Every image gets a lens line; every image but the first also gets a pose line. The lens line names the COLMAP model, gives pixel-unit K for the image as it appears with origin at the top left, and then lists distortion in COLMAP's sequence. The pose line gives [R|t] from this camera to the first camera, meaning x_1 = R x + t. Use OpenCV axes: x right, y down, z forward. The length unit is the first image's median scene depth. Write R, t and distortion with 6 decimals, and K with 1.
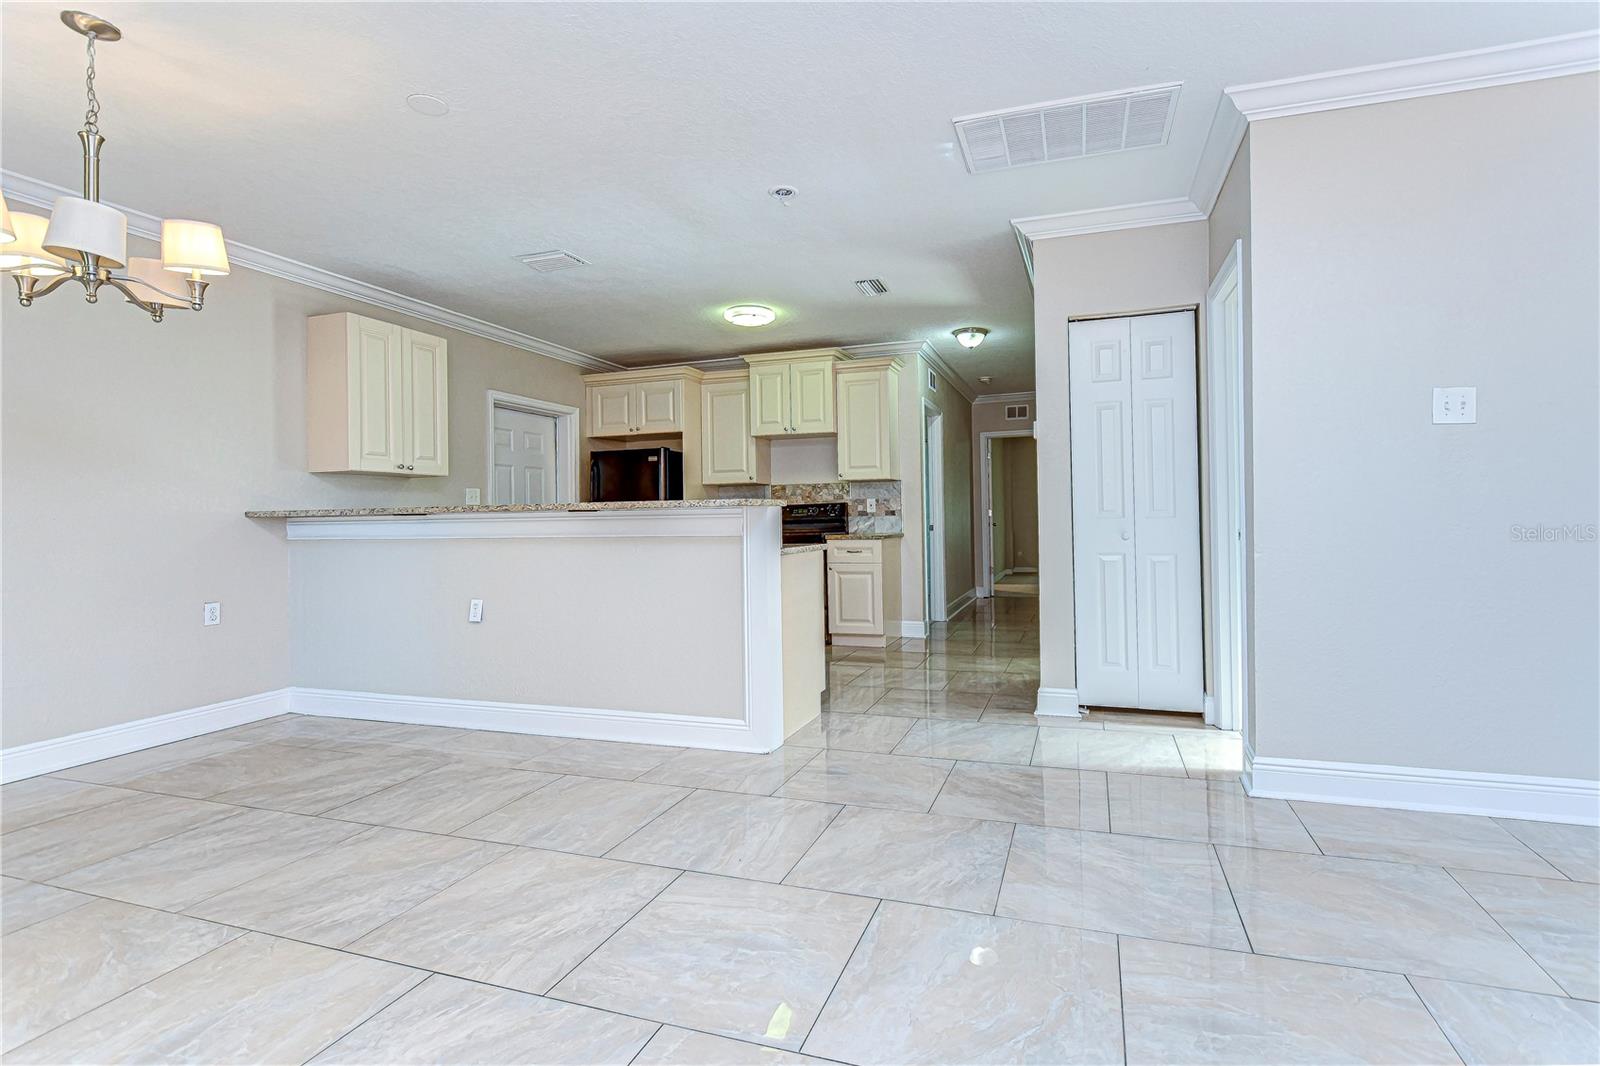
lens RADIAL K [[722.5, 0, 826.0], [0, 722.5, 502.7], [0, 0, 1]] dist [0.000822, -0.003821]
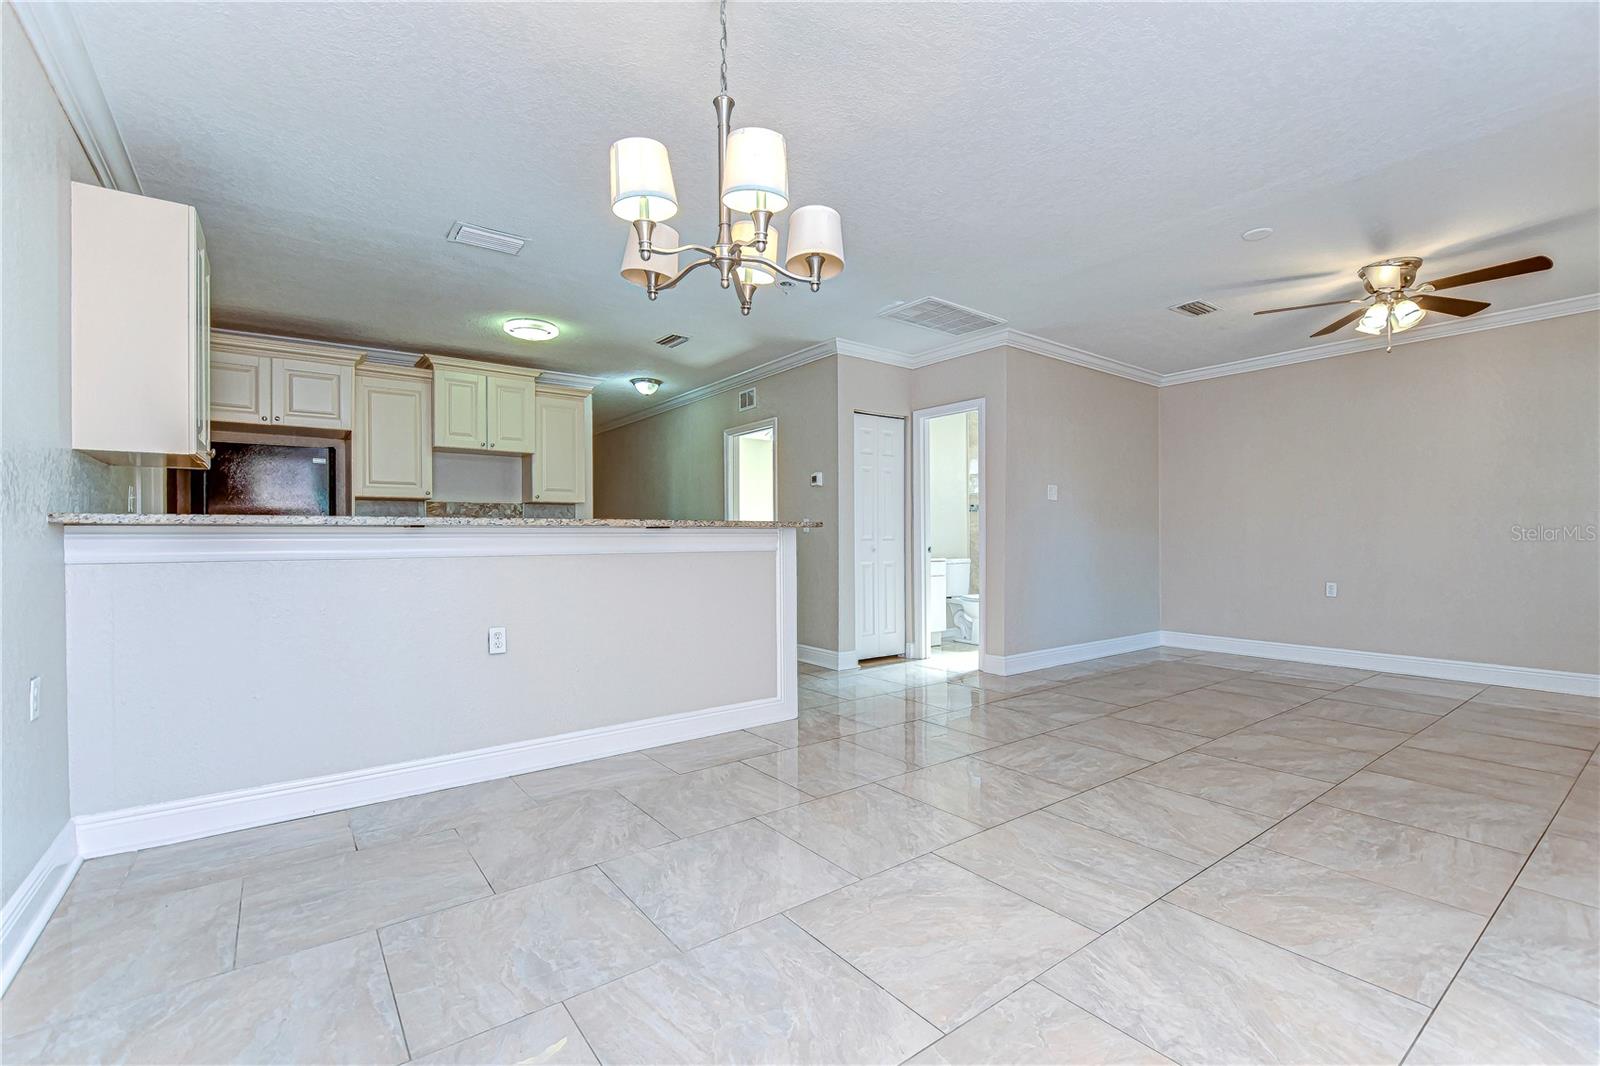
lens RADIAL K [[704.7, 0, 768.8], [0, 704.7, 539.3], [0, 0, 1]] dist [-0.025480, 0.001922]
pose [[0.595937, 0.011799, 0.802944, -1.053645], [-0.026470, 0.999637, 0.004956, 0.017459], [-0.802595, -0.024208, 0.596033, 0.264110]]
